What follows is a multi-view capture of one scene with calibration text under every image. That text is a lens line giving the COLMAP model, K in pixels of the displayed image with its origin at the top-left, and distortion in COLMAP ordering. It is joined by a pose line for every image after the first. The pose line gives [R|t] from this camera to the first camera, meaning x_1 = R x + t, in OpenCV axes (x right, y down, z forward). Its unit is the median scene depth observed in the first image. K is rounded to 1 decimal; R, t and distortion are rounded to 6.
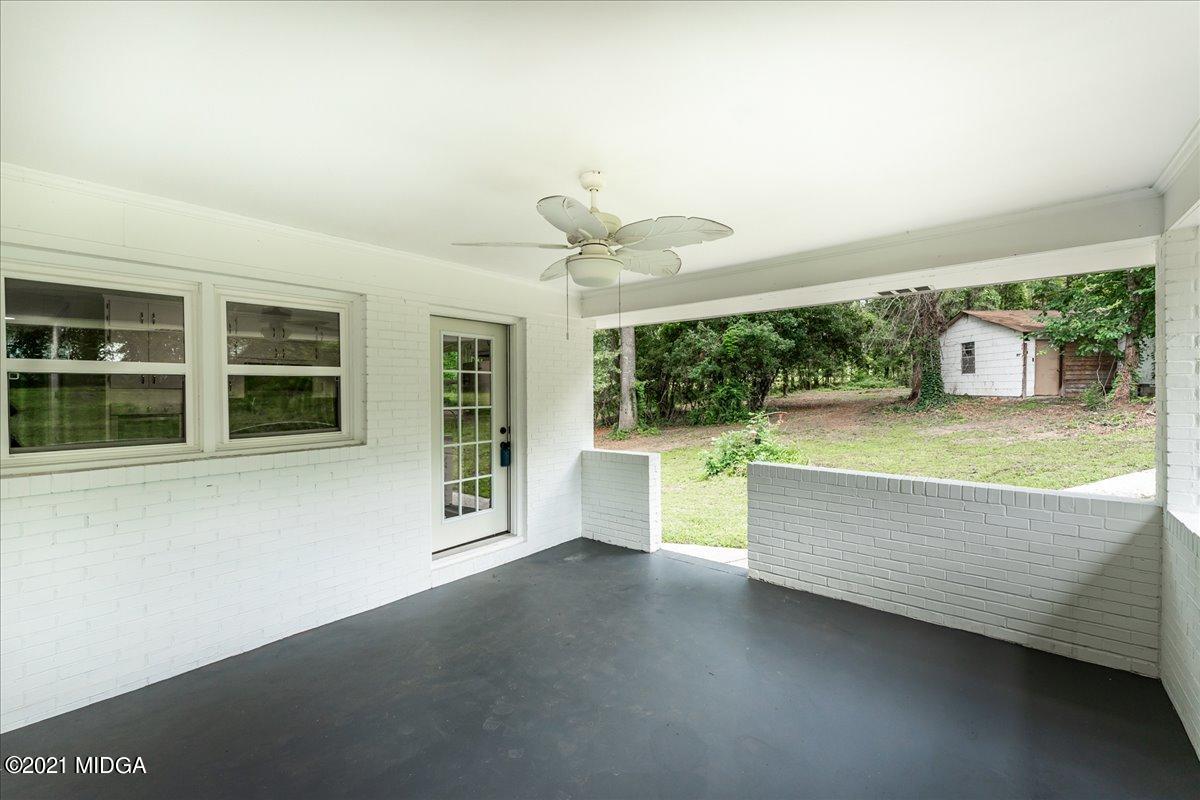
lens RADIAL K [[485.1, 0, 602.1], [0, 485.1, 397.1], [0, 0, 1]] dist [-0.000576, -0.000191]
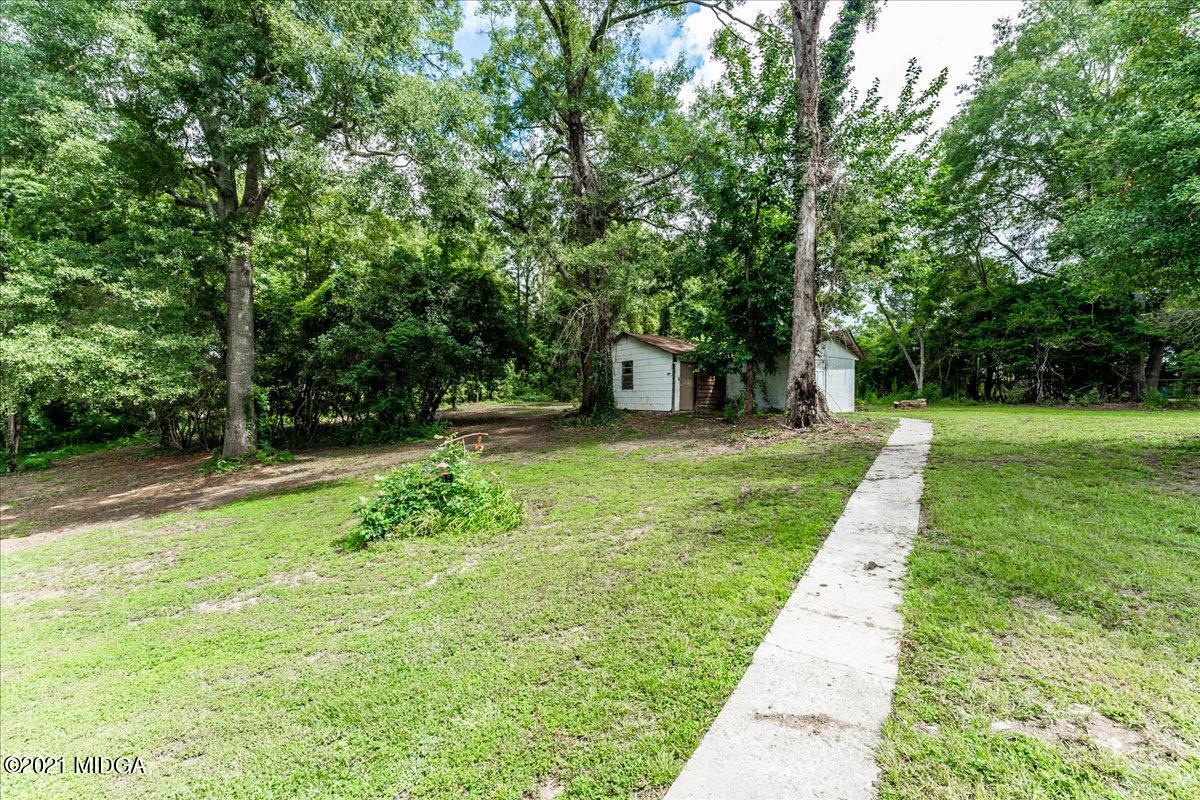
lens RADIAL K [[485.1, 0, 609.1], [0, 485.1, 402.6], [0, 0, 1]] dist [-0.000576, -0.000191]
pose [[0.775854, 0.014320, 0.630750, 0.030560], [-0.005966, 0.999864, -0.015361, -0.002096], [-0.630884, 0.008155, 0.775834, 0.151969]]
